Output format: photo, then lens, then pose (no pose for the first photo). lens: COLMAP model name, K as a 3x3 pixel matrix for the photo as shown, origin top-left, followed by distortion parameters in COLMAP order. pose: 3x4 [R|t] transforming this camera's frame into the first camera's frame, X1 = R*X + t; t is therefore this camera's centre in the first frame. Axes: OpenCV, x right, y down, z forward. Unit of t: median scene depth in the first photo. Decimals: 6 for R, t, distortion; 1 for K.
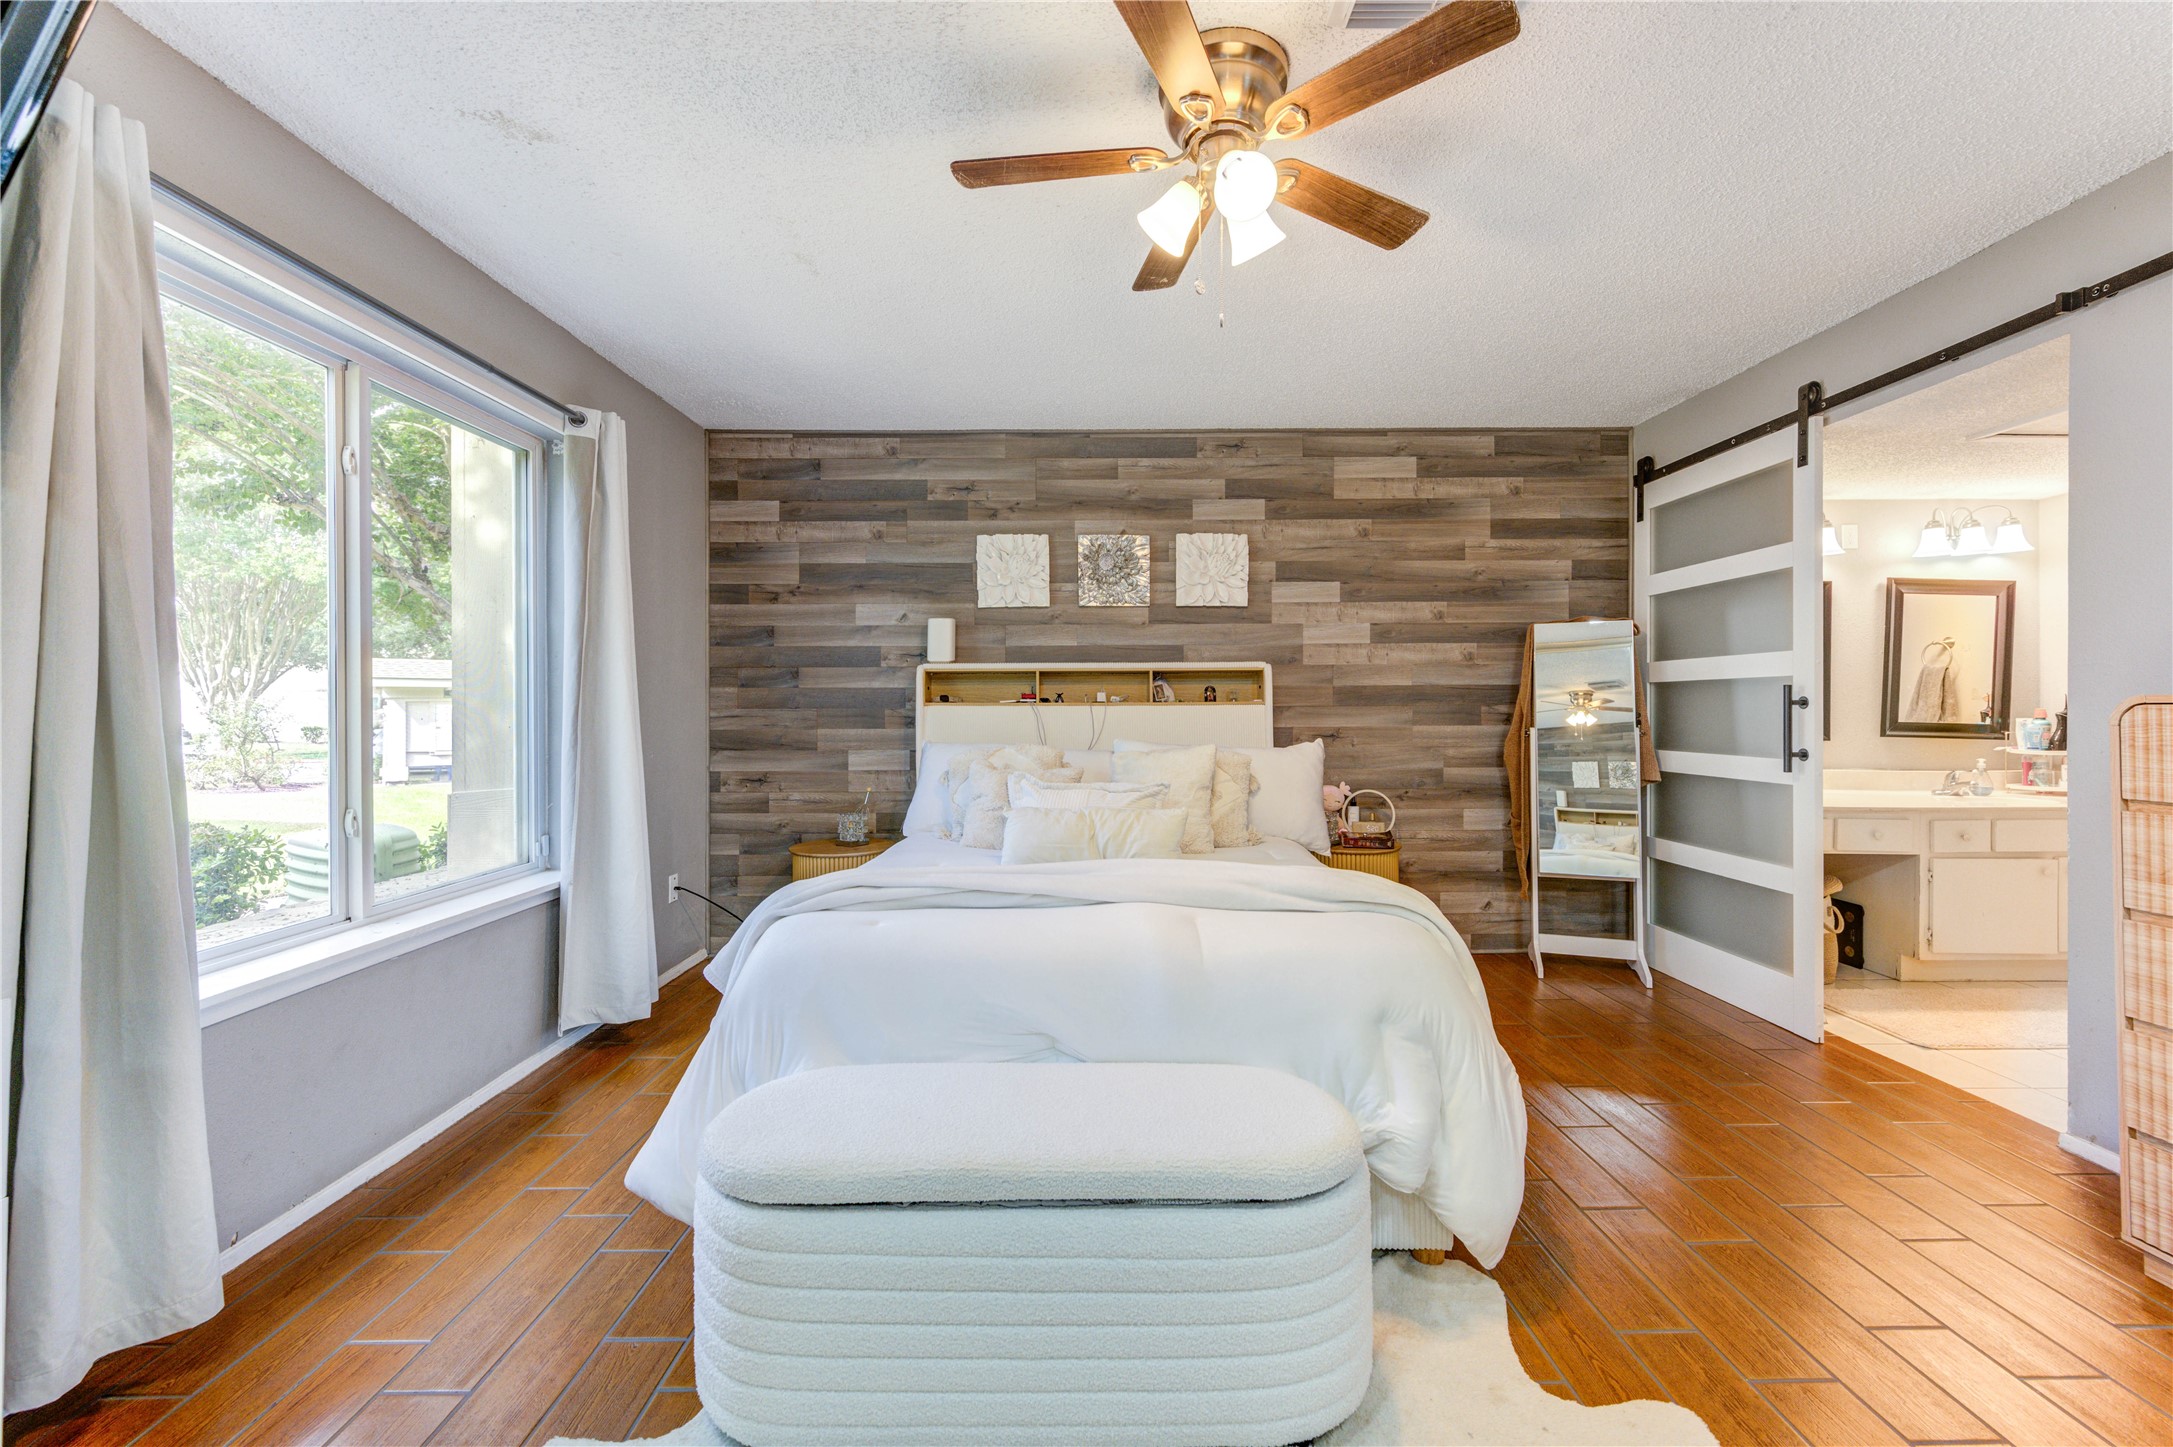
lens RADIAL K [[853.6, 0, 1081.9], [0, 853.6, 705.9], [0, 0, 1]] dist [0.003729, -0.000258]
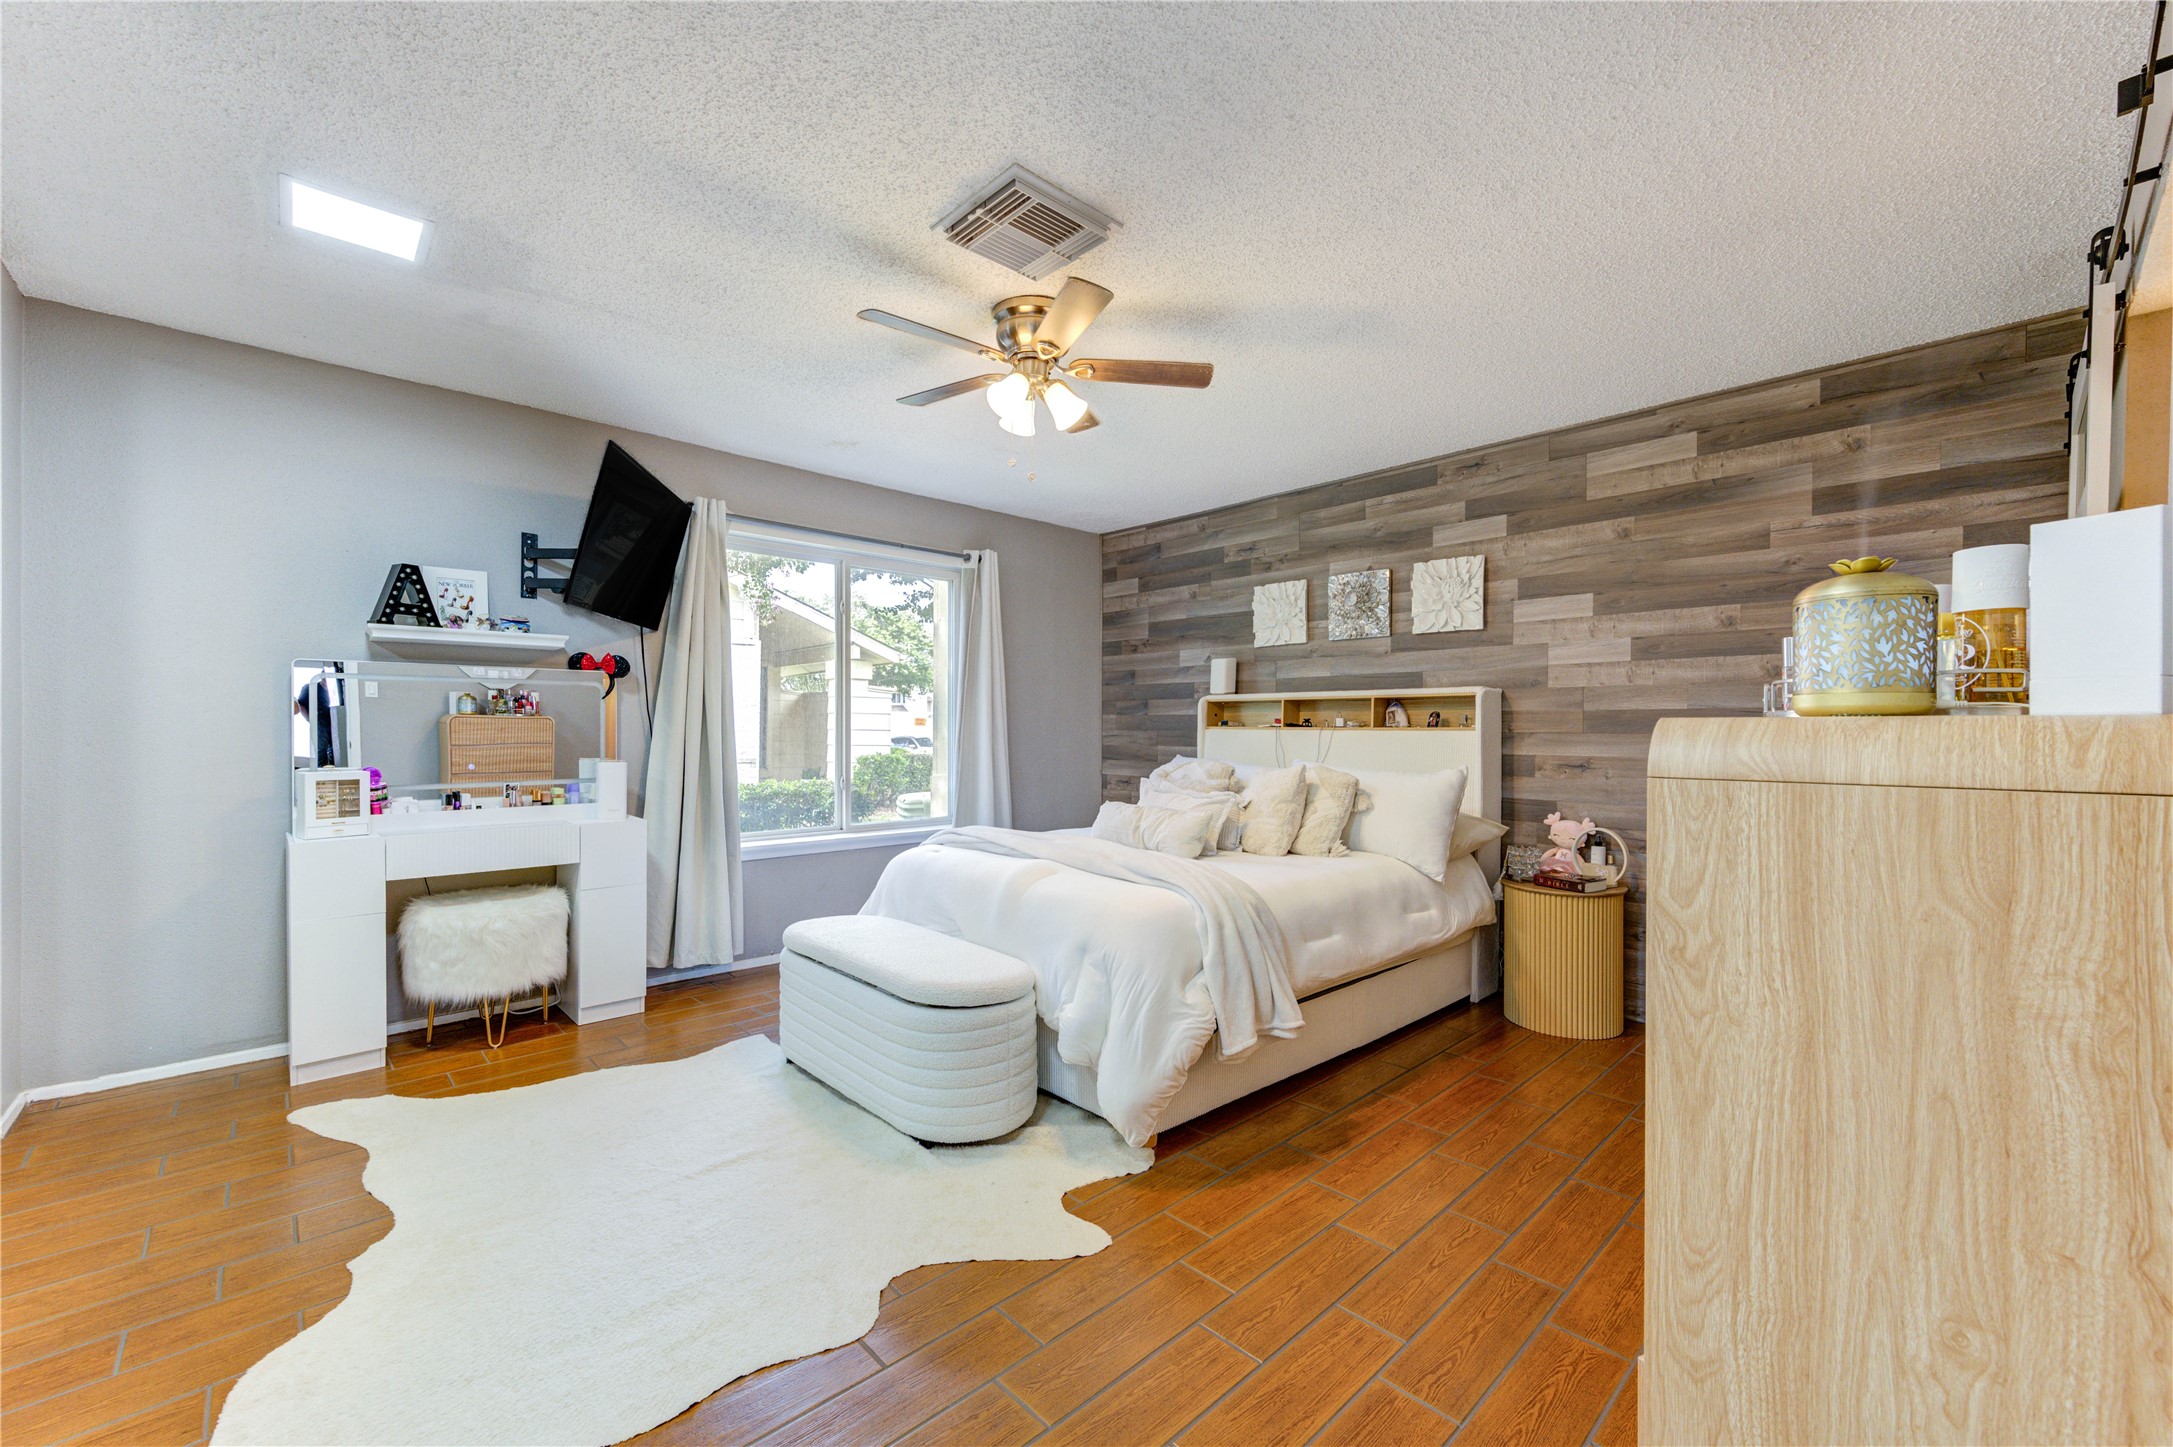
lens RADIAL K [[853.6, 0, 1092.9], [0, 853.6, 733.8], [0, 0, 1]] dist [0.003729, -0.000258]
pose [[0.688818, 0.011739, -0.724839, 0.590149], [-0.006727, 0.999929, 0.009801, -0.004231], [0.724903, -0.001875, 0.688848, 0.010186]]
